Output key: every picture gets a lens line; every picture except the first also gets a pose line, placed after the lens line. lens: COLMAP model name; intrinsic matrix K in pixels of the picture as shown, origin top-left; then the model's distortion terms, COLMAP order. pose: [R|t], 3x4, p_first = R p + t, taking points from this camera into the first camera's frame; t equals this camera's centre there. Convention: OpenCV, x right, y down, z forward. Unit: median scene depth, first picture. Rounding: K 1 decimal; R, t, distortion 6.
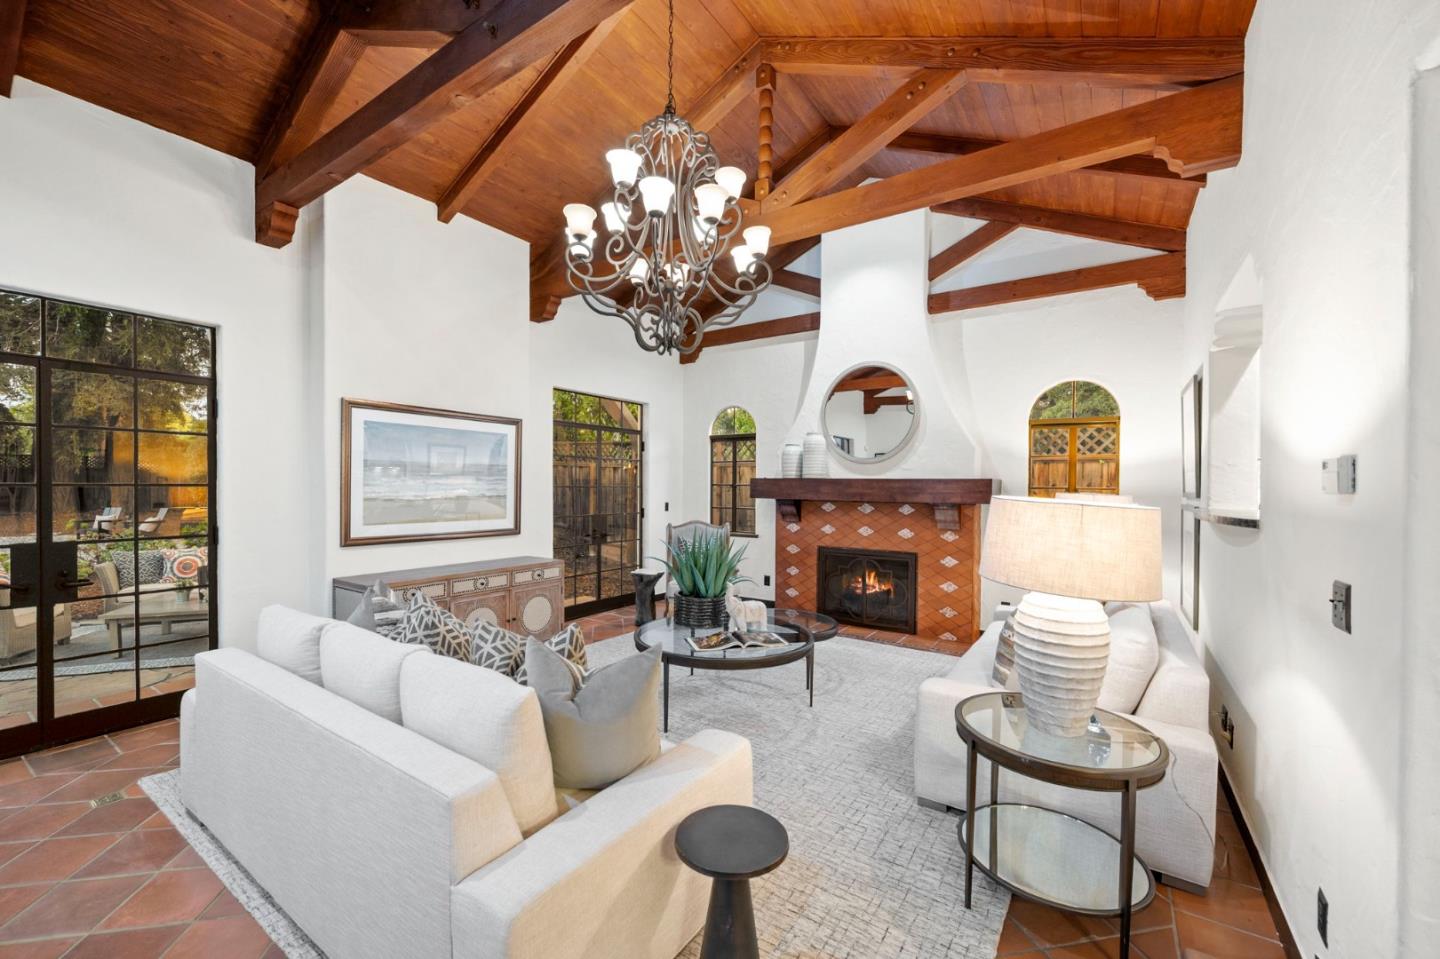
lens RADIAL K [[572.5, 0, 721.1], [0, 572.5, 494.1], [0, 0, 1]] dist [-0.003718, -0.000552]
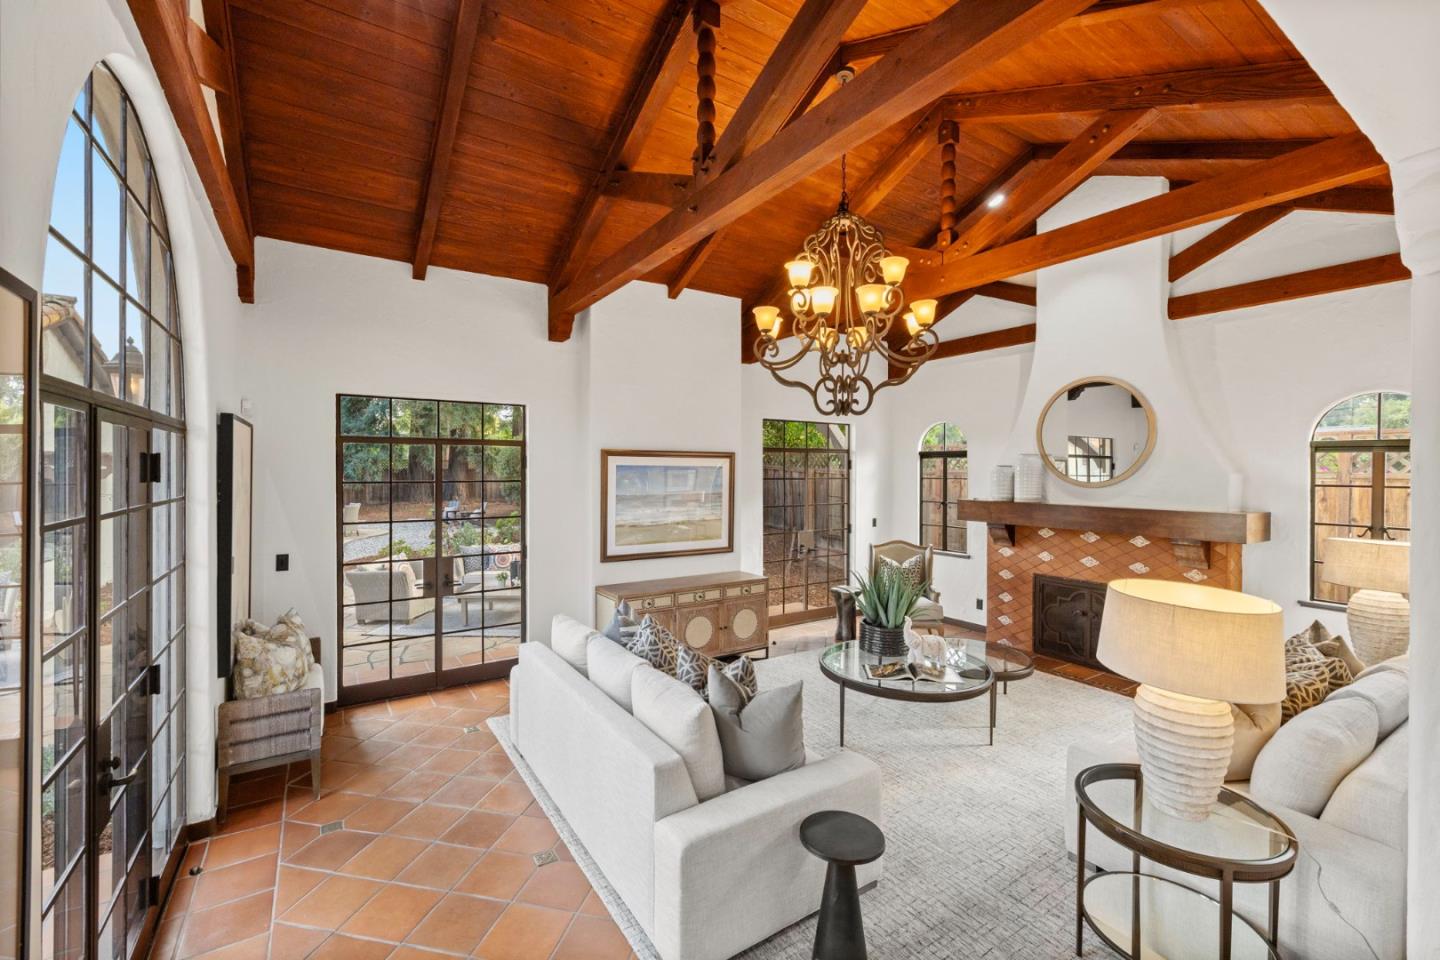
lens RADIAL K [[602.7, 0, 720.0], [0, 602.7, 480.0], [0, 0, 1]] dist [0.000709, 0.000127]
pose [[0.922928, 0.001871, -0.384969, 0.119463], [-0.002859, 0.999994, -0.001995, -0.094155], [0.384963, 0.002942, 0.922927, -0.171660]]
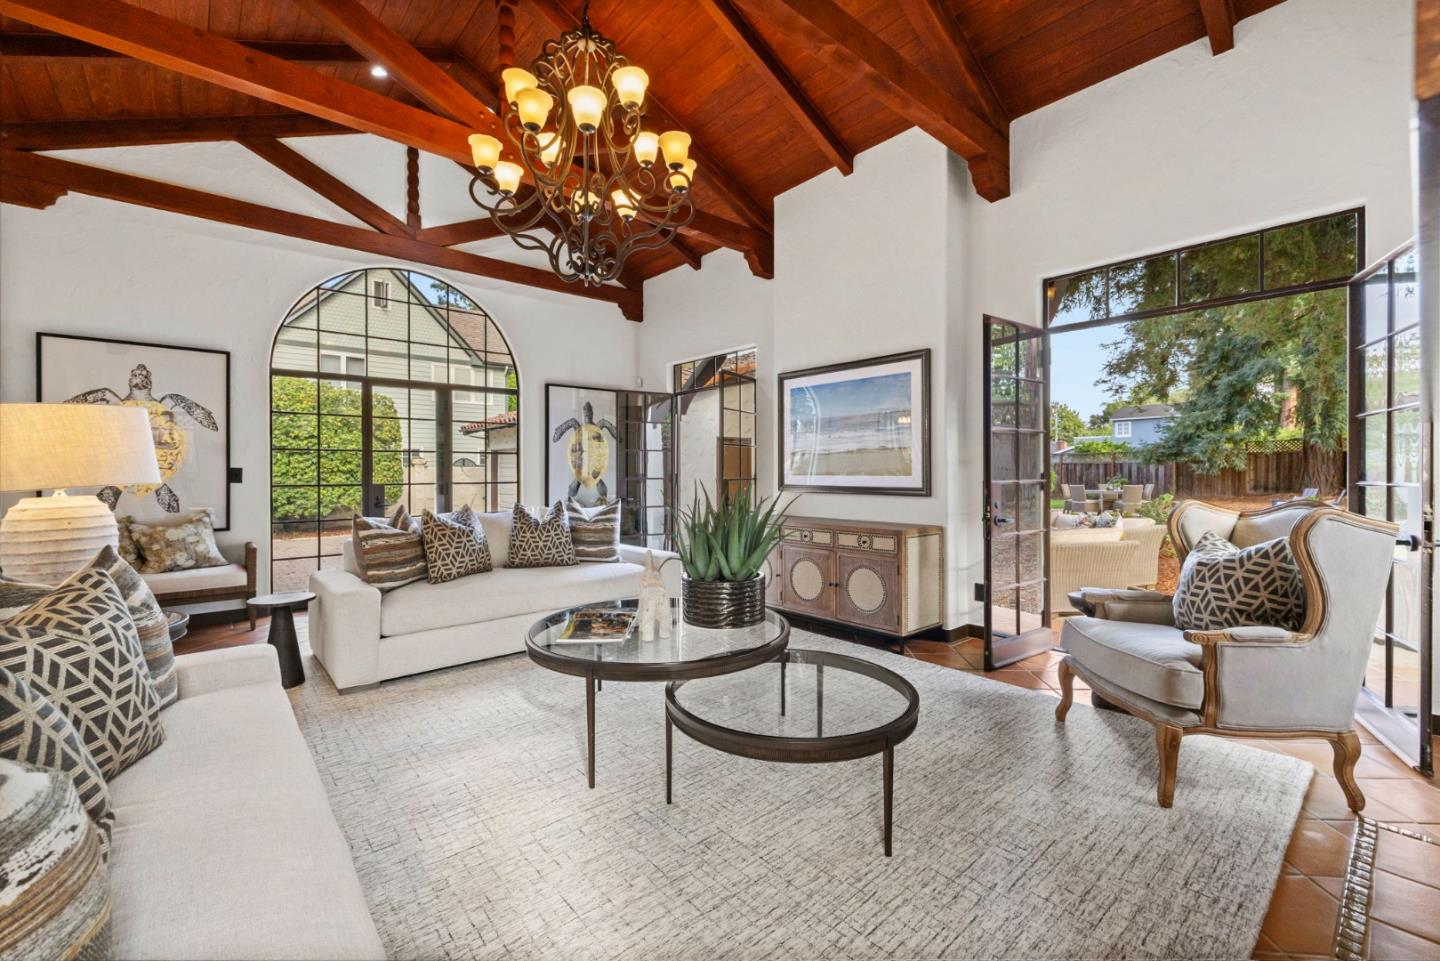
lens RADIAL K [[614.2, 0, 743.1], [0, 614.2, 475.7], [0, 0, 1]] dist [0.000740, 0.000265]
pose [[-0.236566, -0.003806, -0.971608, 0.681043], [-0.011689, 0.999931, -0.001071, 0.059694], [0.971545, 0.011104, -0.236594, 1.235766]]
